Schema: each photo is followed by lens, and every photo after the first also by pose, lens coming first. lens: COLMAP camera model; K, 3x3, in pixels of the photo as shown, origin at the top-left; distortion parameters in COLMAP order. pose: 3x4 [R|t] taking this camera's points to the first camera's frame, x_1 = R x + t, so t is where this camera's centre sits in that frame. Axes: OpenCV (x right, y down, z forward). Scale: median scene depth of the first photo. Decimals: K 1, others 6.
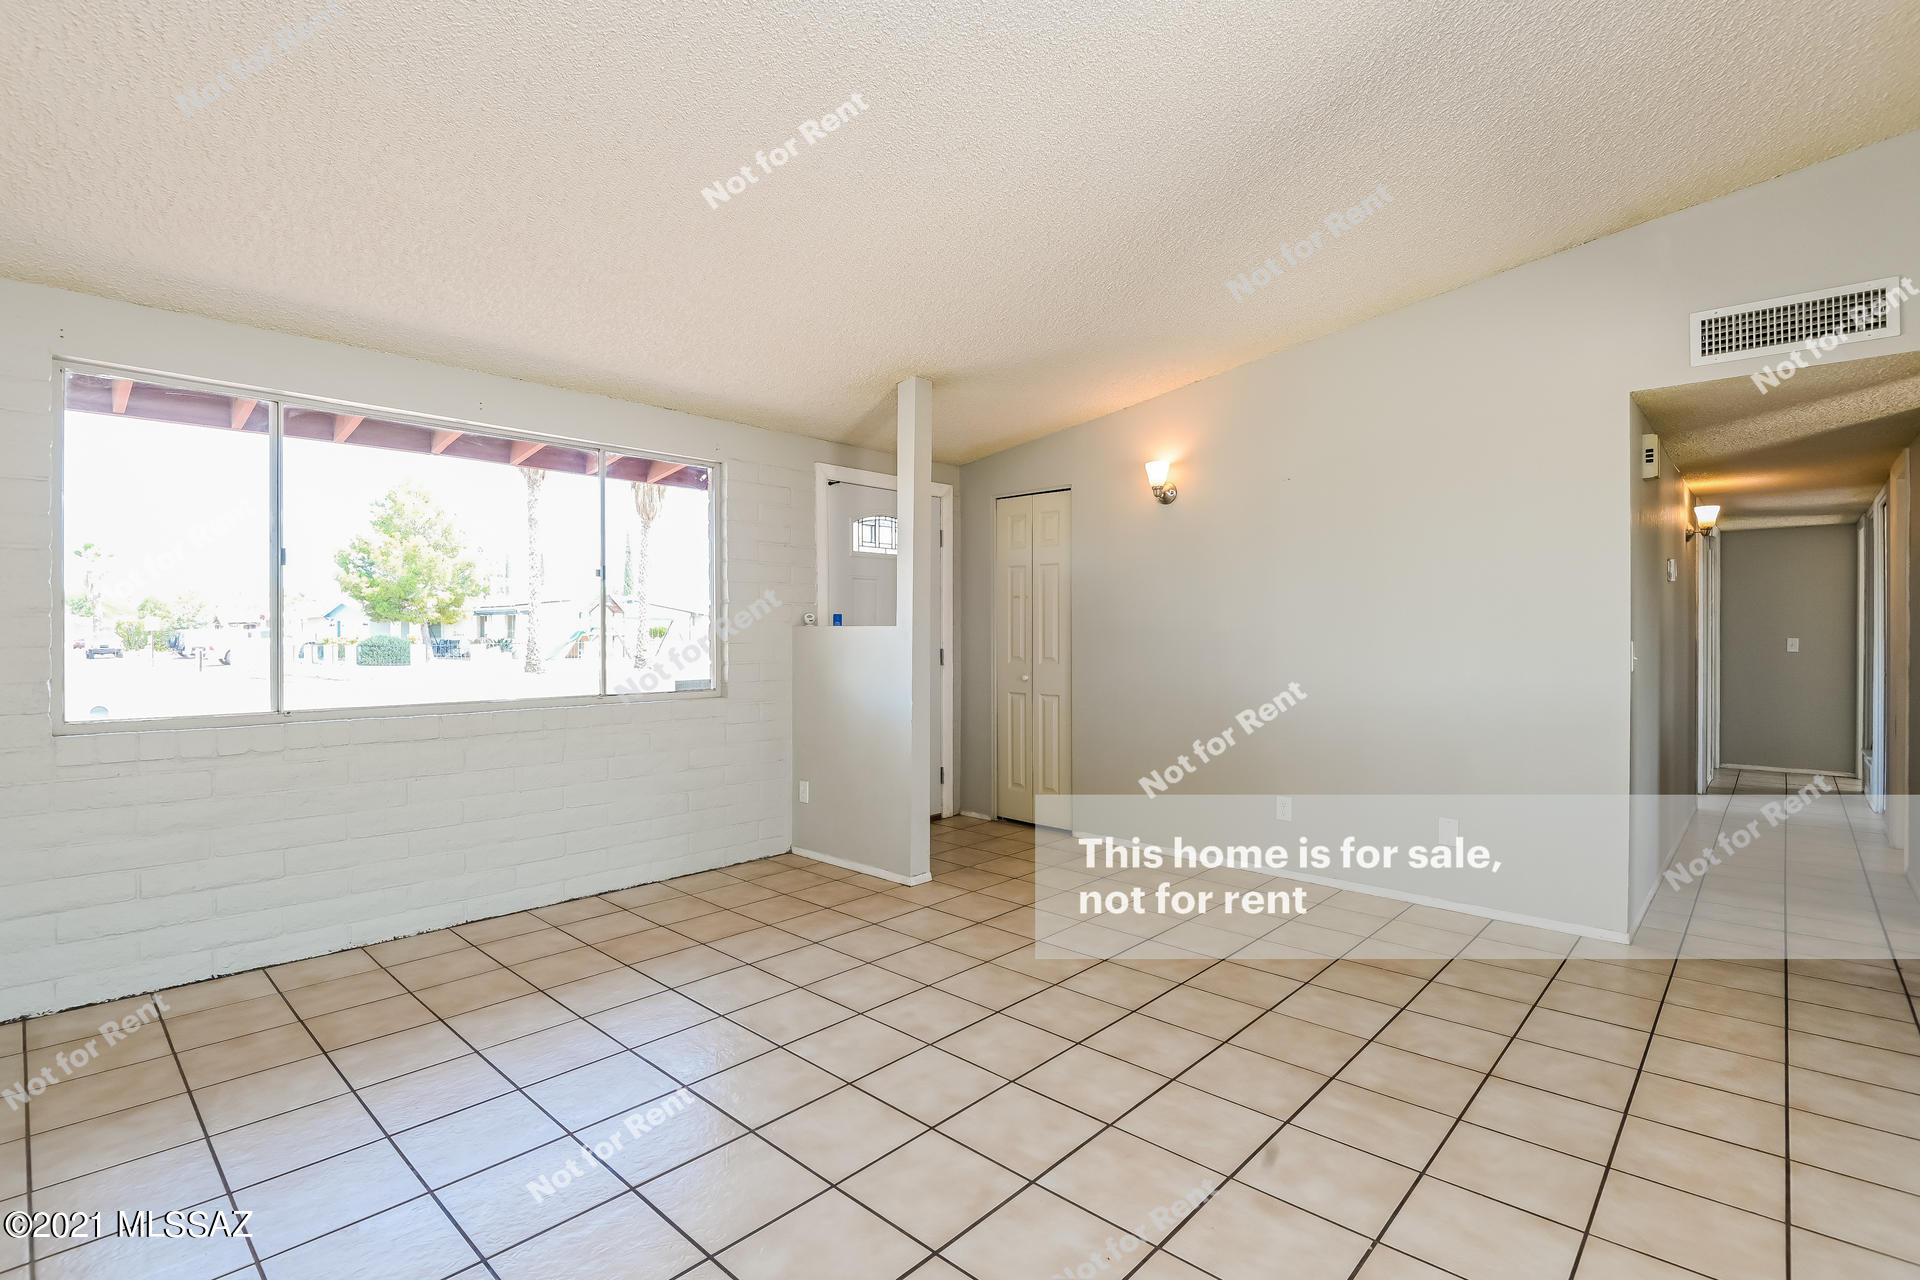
lens RADIAL K [[890.6, 0, 947.3], [0, 890.6, 630.2], [0, 0, 1]] dist [0.002883, -0.023167]
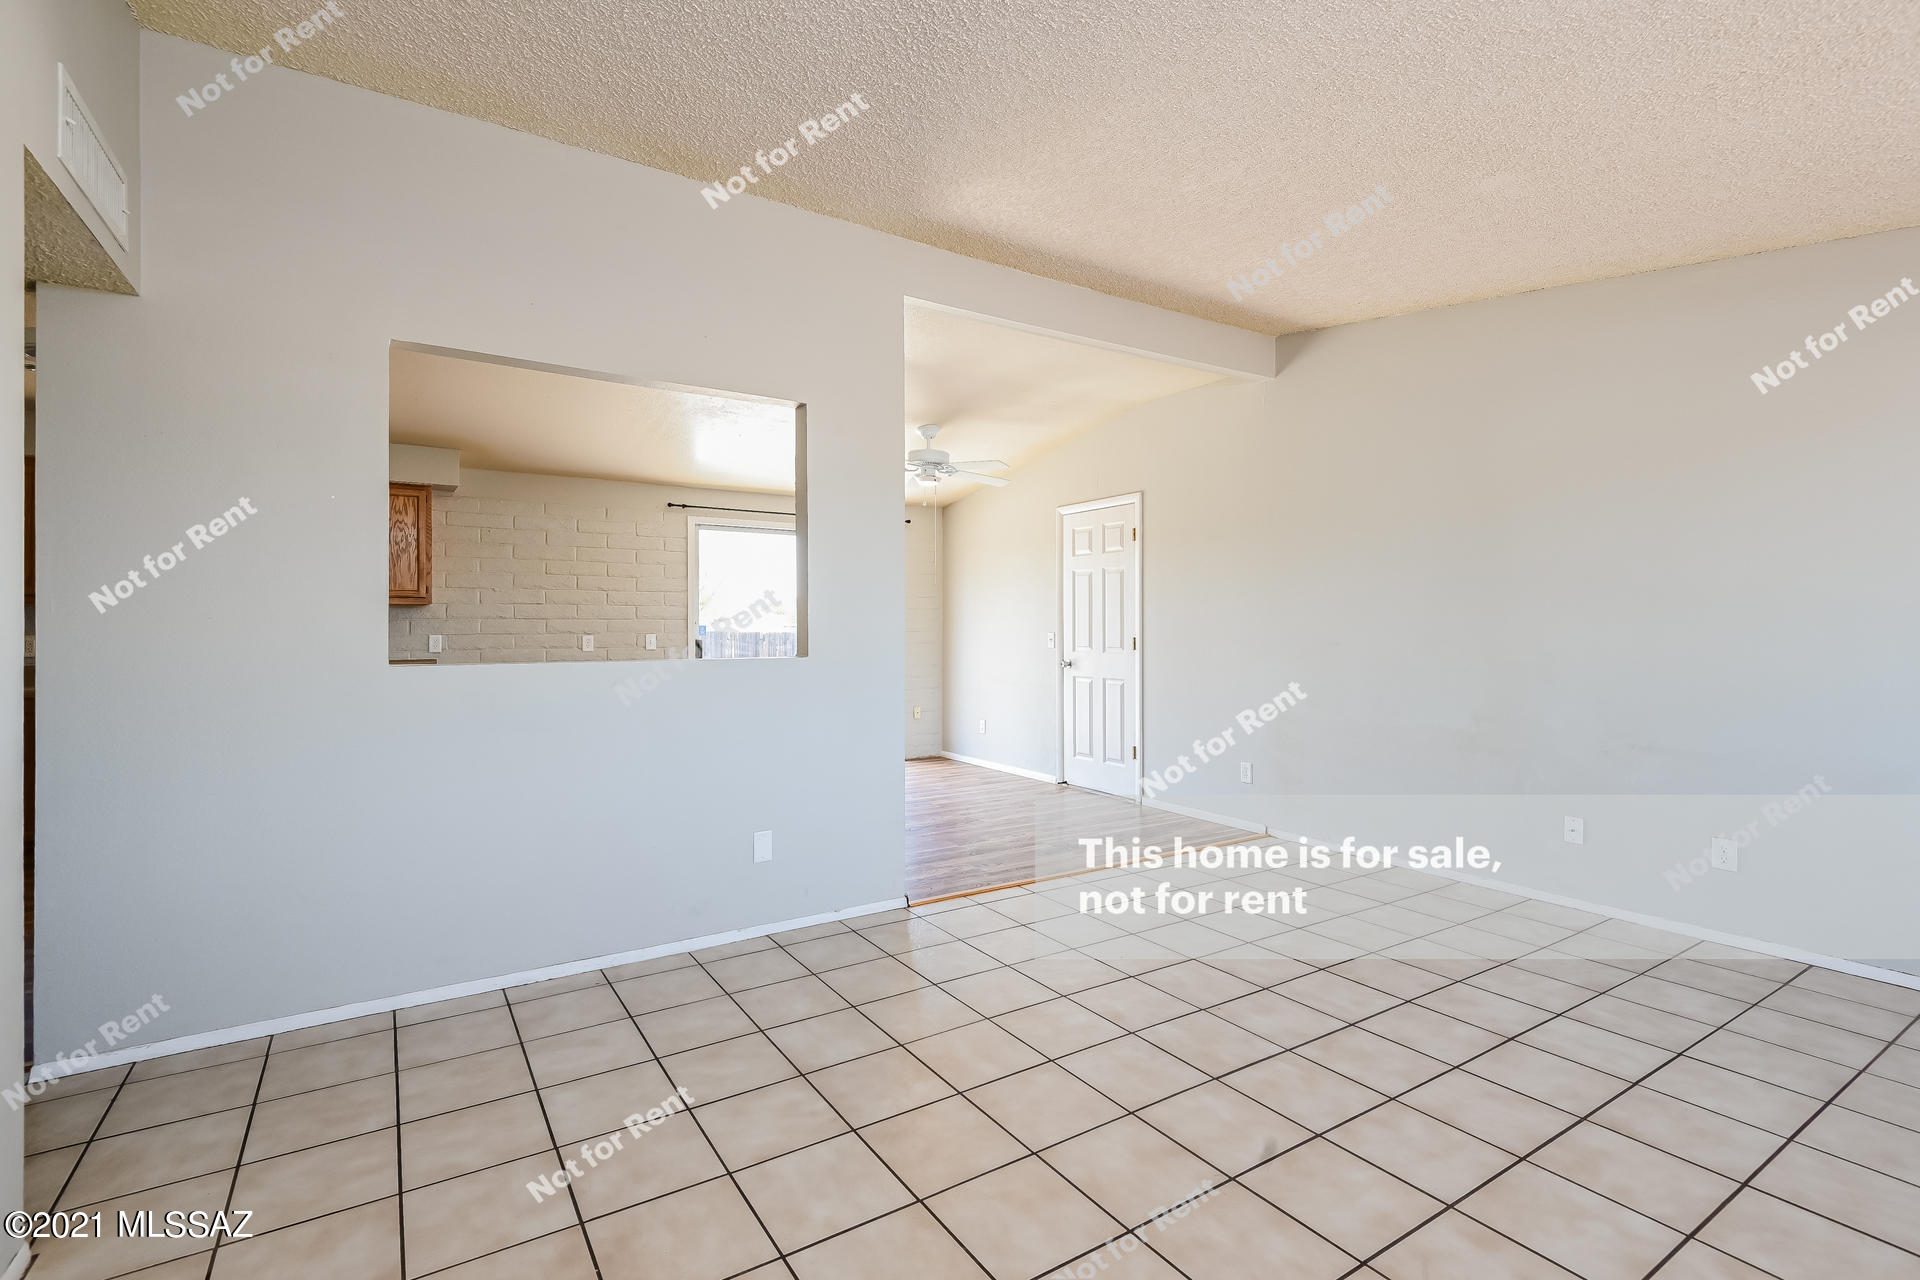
lens RADIAL K [[869.3, 0, 960.0], [0, 869.3, 623.5], [0, 0, 1]] dist [0.001840, -0.000400]
pose [[-0.974346, 0.001041, 0.225052, 0.131569], [-0.001562, 0.999934, -0.011388, 0.006931], [-0.225049, -0.011448, -0.974280, 1.129966]]
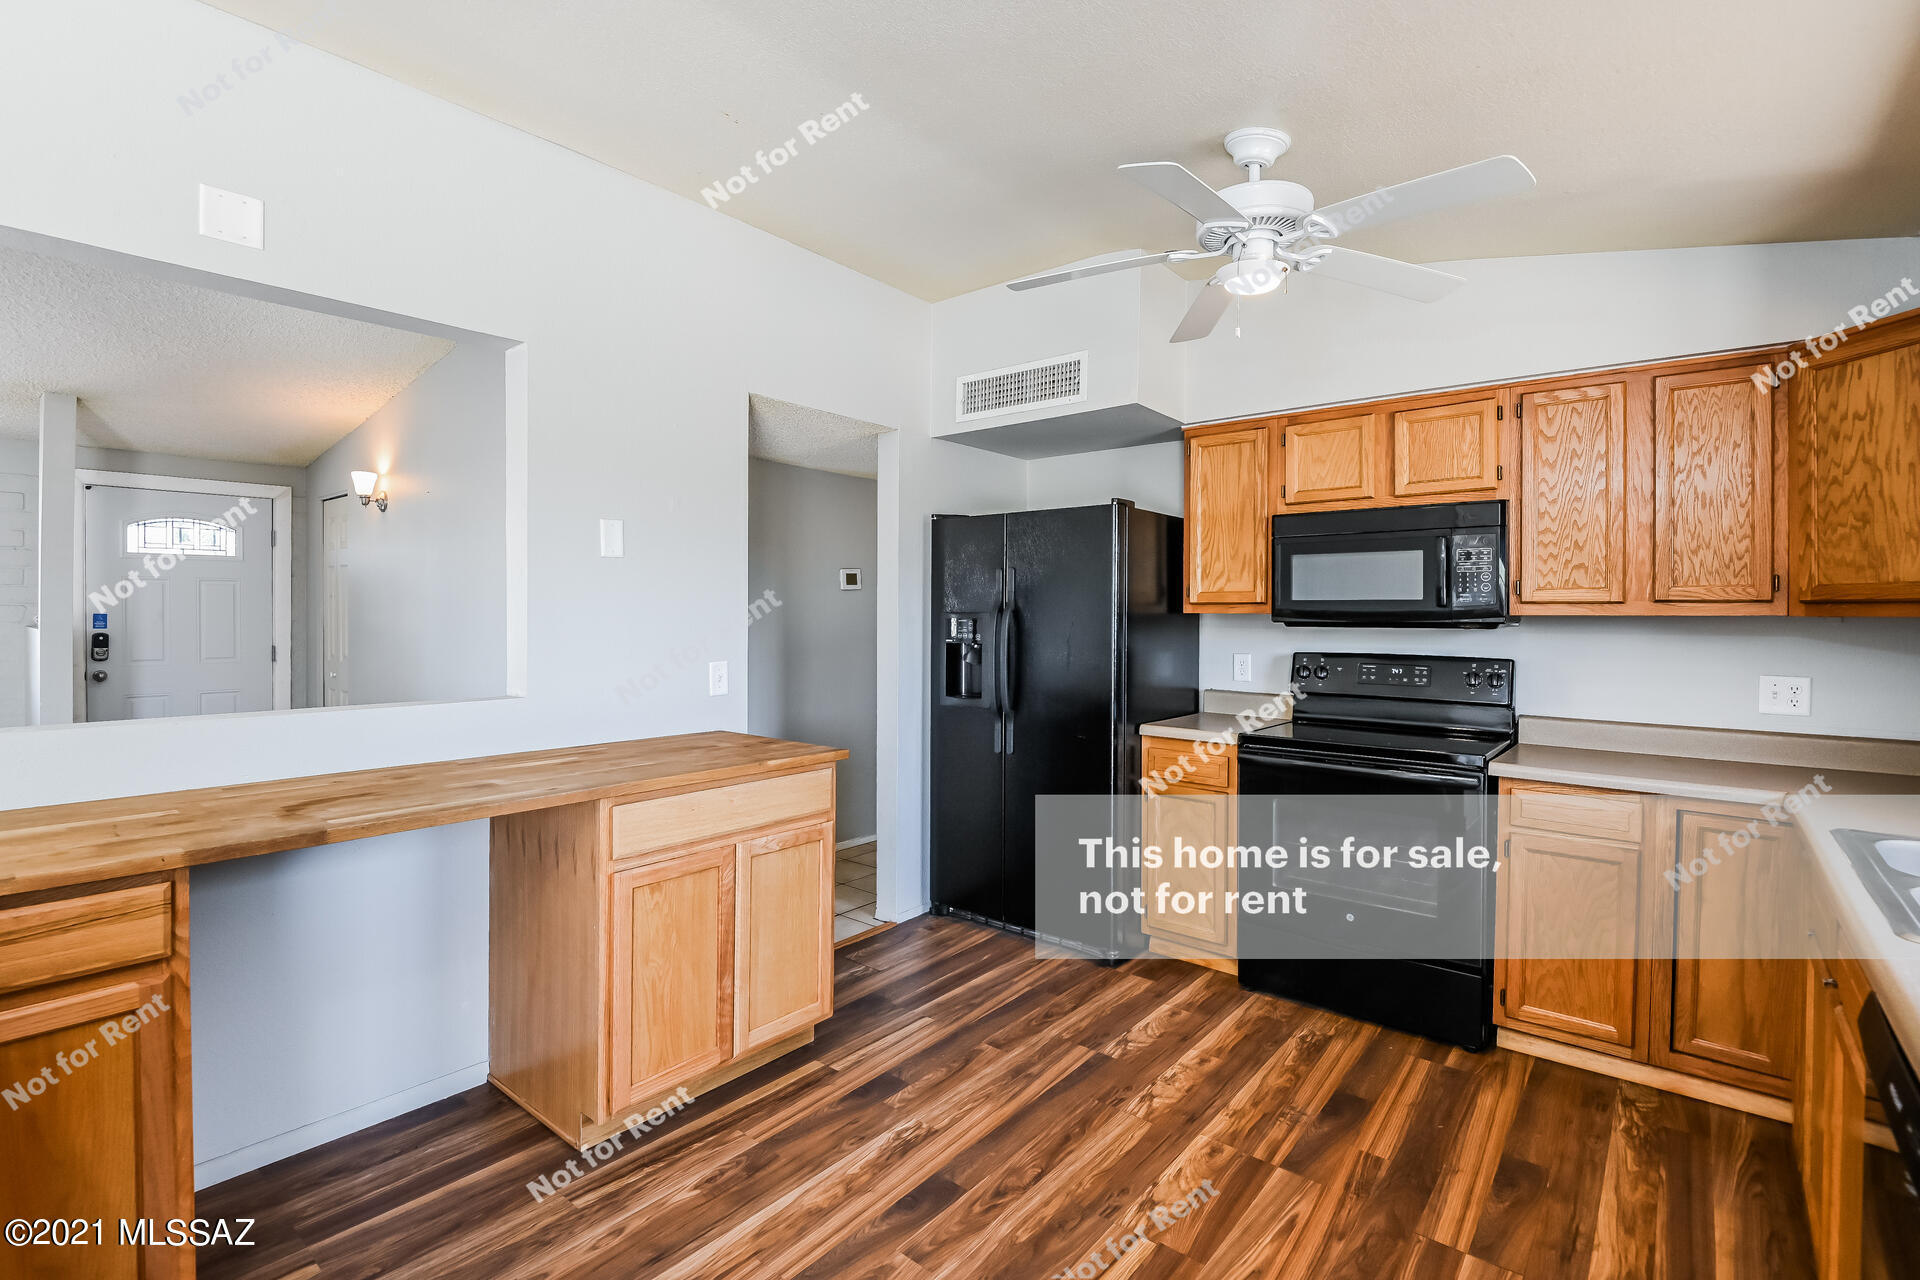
lens RADIAL K [[869.3, 0, 960.0], [0, 869.3, 623.5], [0, 0, 1]] dist [0.001840, -0.000400]
pose [[0.998215, 0.002984, 0.059652, 1.023807], [-0.004027, 0.999841, 0.017371, -0.035483], [-0.059590, -0.017580, 0.998068, -0.092734]]
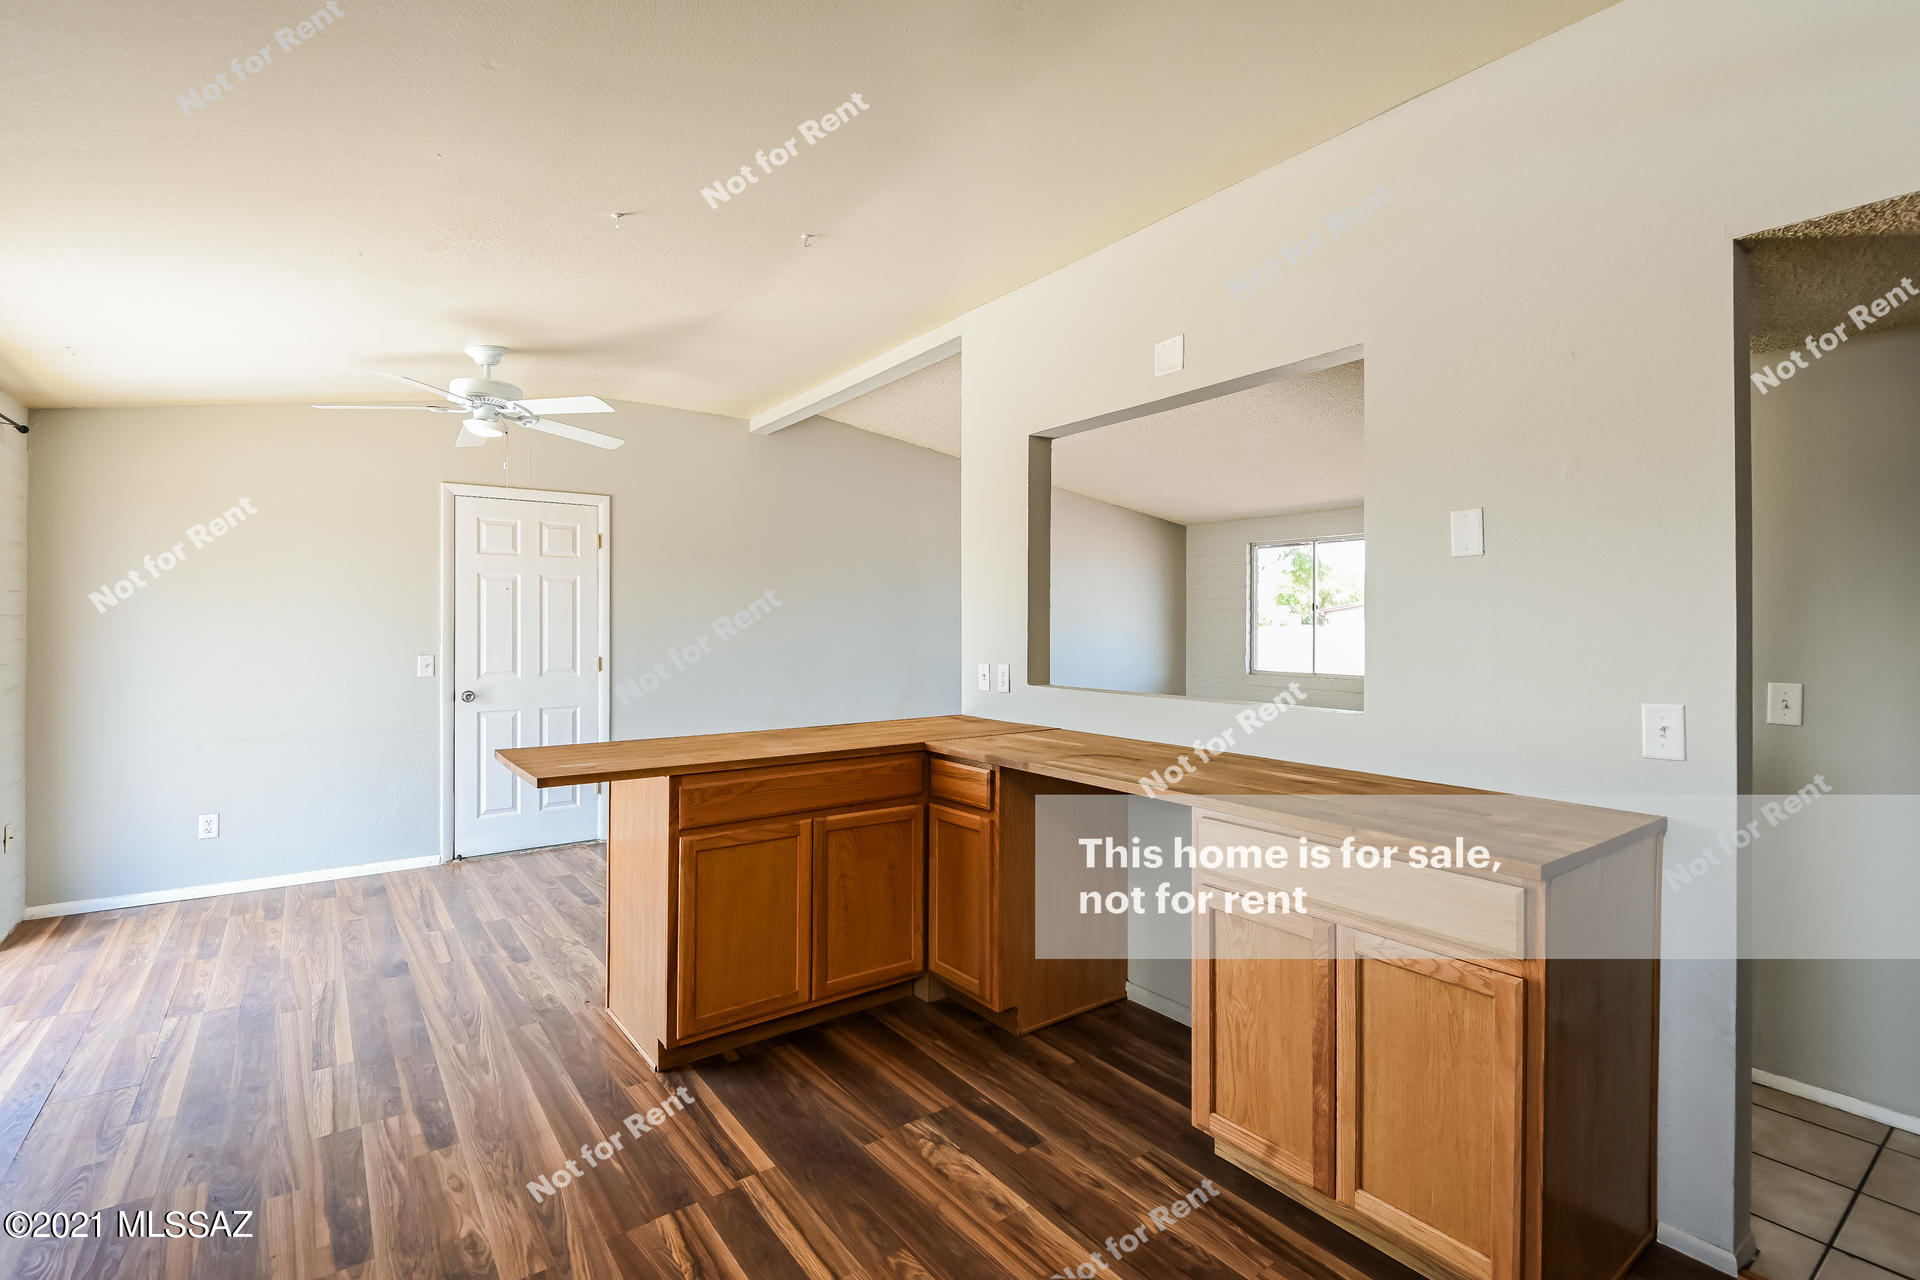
lens RADIAL K [[876.7, 0, 960.3], [0, 876.7, 630.0], [0, 0, 1]] dist [-0.000694, -0.000749]
pose [[-0.166937, 0.007030, -0.985942, 1.390582], [0.004821, 0.999968, 0.006314, -0.033043], [0.985956, -0.003699, -0.166966, 0.383432]]
